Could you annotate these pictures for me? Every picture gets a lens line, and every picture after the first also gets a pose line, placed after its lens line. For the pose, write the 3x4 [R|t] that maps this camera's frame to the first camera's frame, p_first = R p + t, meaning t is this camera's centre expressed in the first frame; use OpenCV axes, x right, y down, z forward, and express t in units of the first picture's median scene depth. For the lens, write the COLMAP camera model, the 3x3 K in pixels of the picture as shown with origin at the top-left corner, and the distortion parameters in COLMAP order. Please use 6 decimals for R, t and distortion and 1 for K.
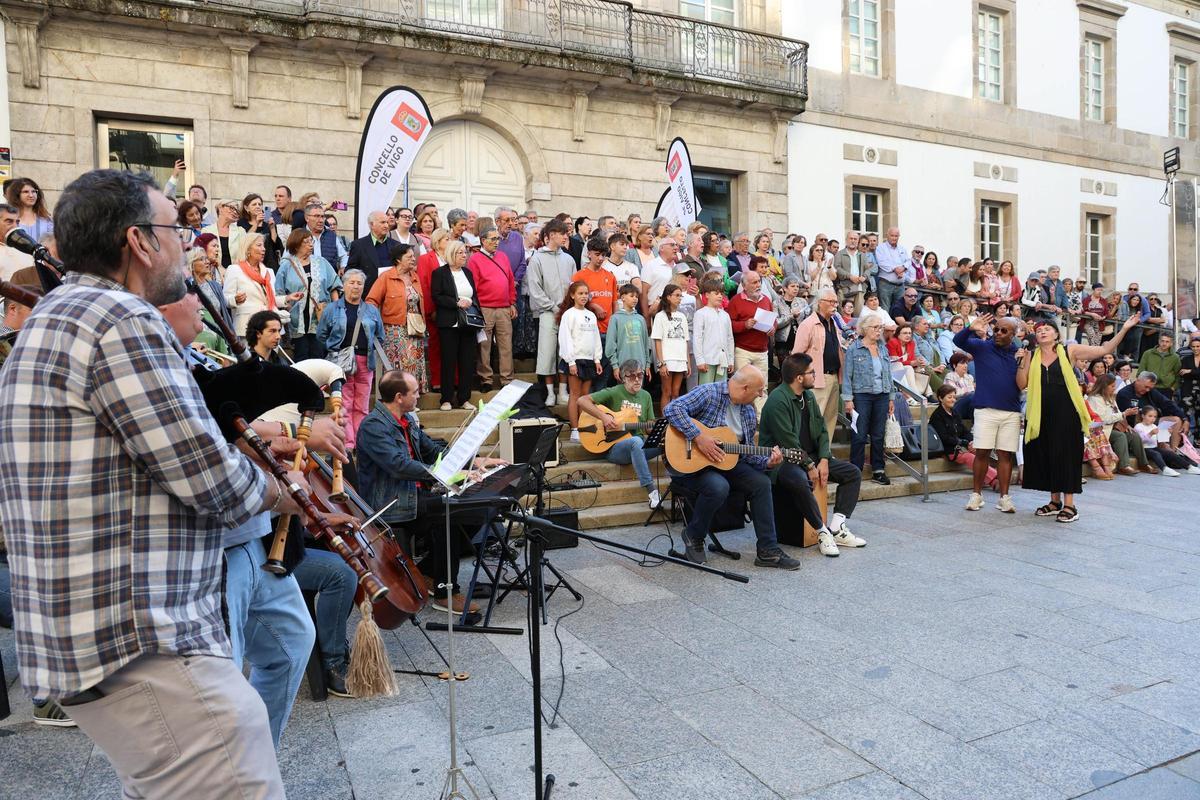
lens RADIAL K [[824.8, 0, 604.3], [0, 824.8, 394.7], [0, 0, 1]] dist [-0.090151, 0.063614]
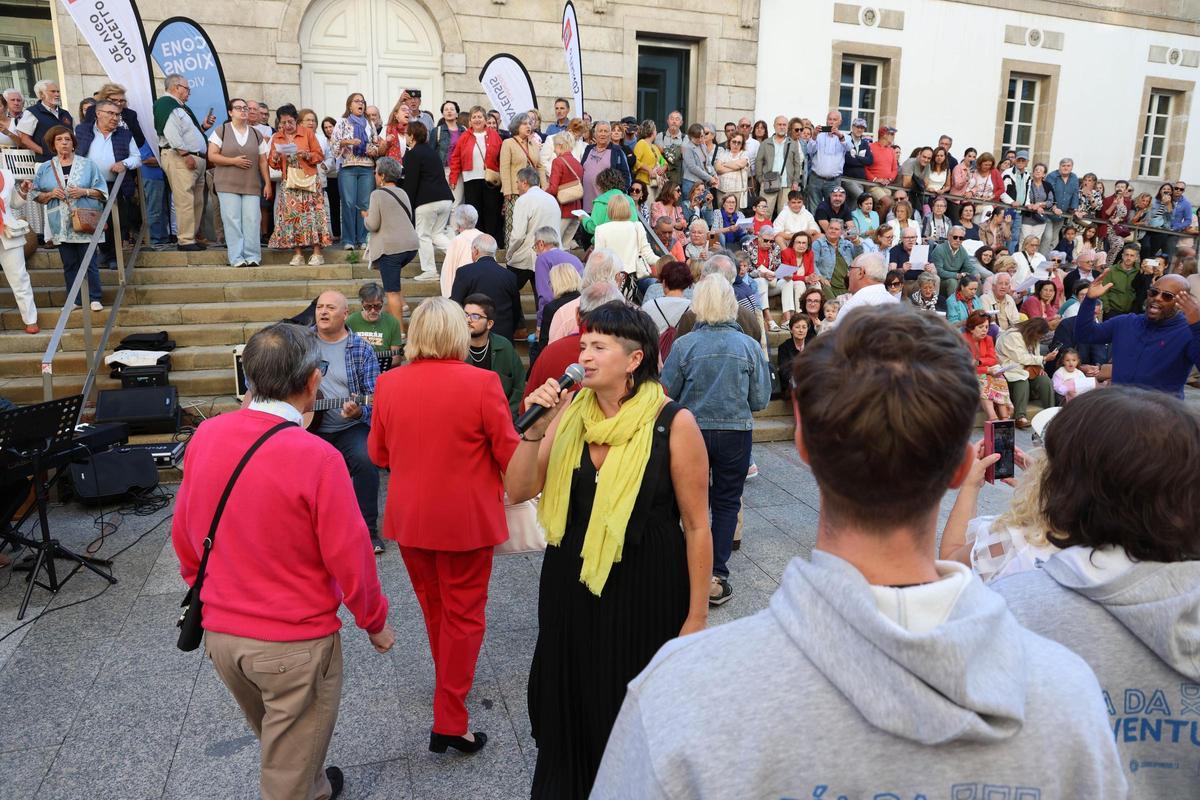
lens RADIAL K [[821.0, 0, 610.5], [0, 821.0, 401.7], [0, 0, 1]] dist [-0.087755, 0.059667]
pose [[0.991901, 0.057854, -0.113071, 0.206514], [-0.036786, 0.982936, 0.180230, -0.044456], [0.121569, -0.174611, 0.977104, 0.076795]]
